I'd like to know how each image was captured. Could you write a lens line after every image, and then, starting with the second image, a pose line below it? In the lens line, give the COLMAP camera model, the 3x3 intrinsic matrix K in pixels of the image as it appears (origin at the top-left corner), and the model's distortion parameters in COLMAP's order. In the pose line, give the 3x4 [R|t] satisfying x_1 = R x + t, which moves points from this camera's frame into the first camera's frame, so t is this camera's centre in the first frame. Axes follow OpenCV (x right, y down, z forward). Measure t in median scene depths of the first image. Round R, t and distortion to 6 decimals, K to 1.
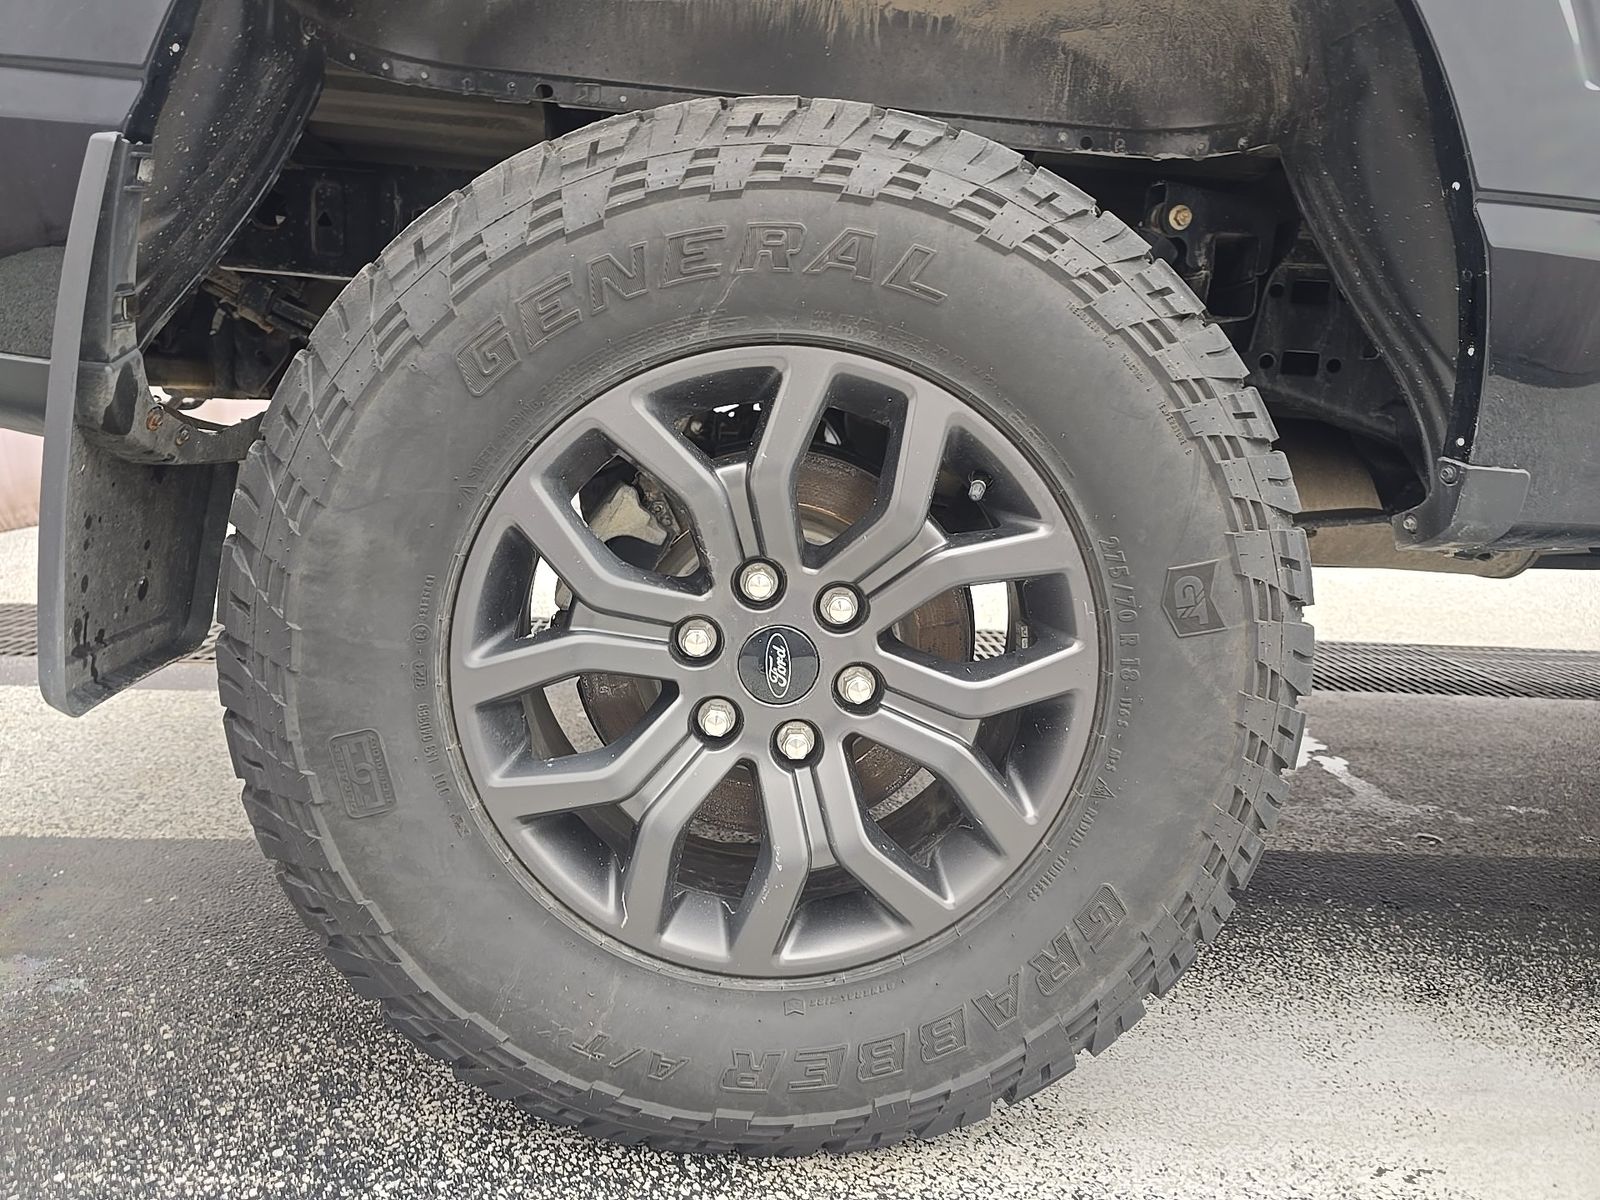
lens RADIAL K [[1091.8, 0, 800.0], [0, 1091.8, 600.0], [0, 0, 1]] dist [0.067345, -0.067090]
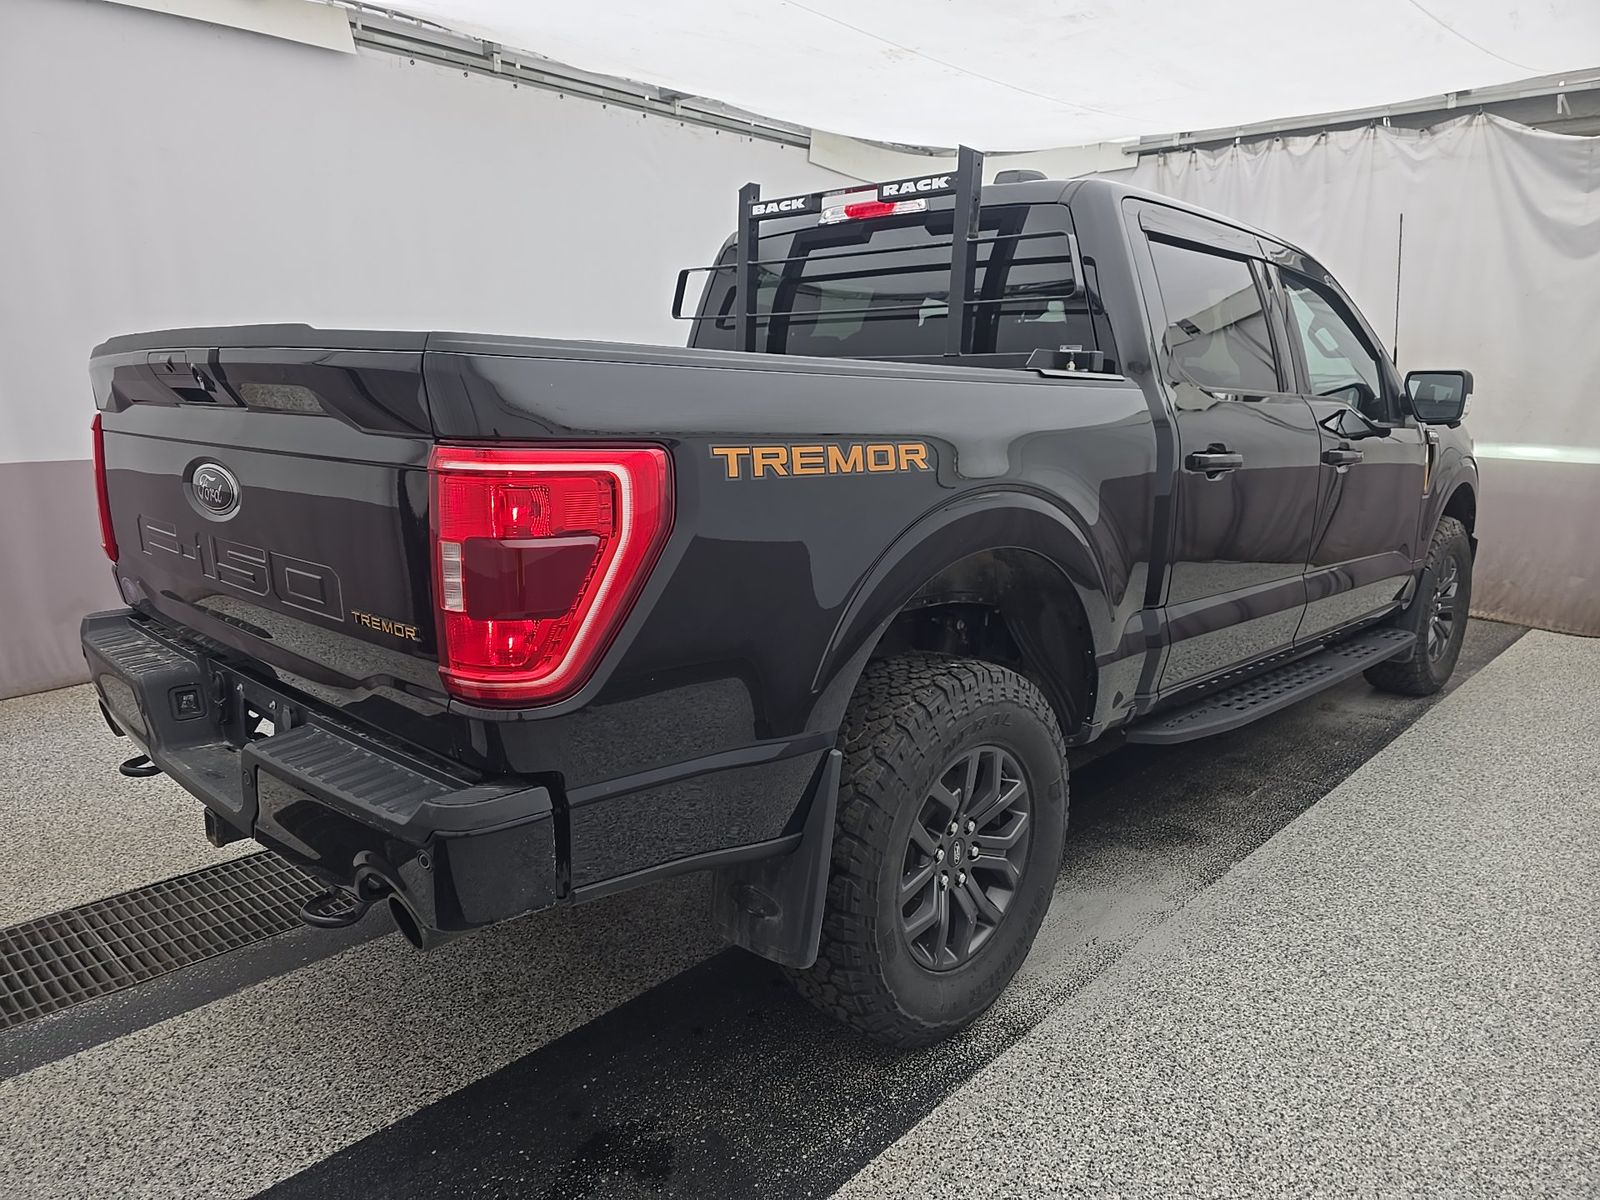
lens RADIAL K [[1091.8, 0, 800.0], [0, 1091.8, 600.0], [0, 0, 1]] dist [0.067345, -0.067090]
pose [[0.730857, -0.181631, 0.657919, -2.113874], [0.153180, 0.983001, 0.101215, -0.952945], [-0.665119, 0.026806, 0.746256, -0.866148]]
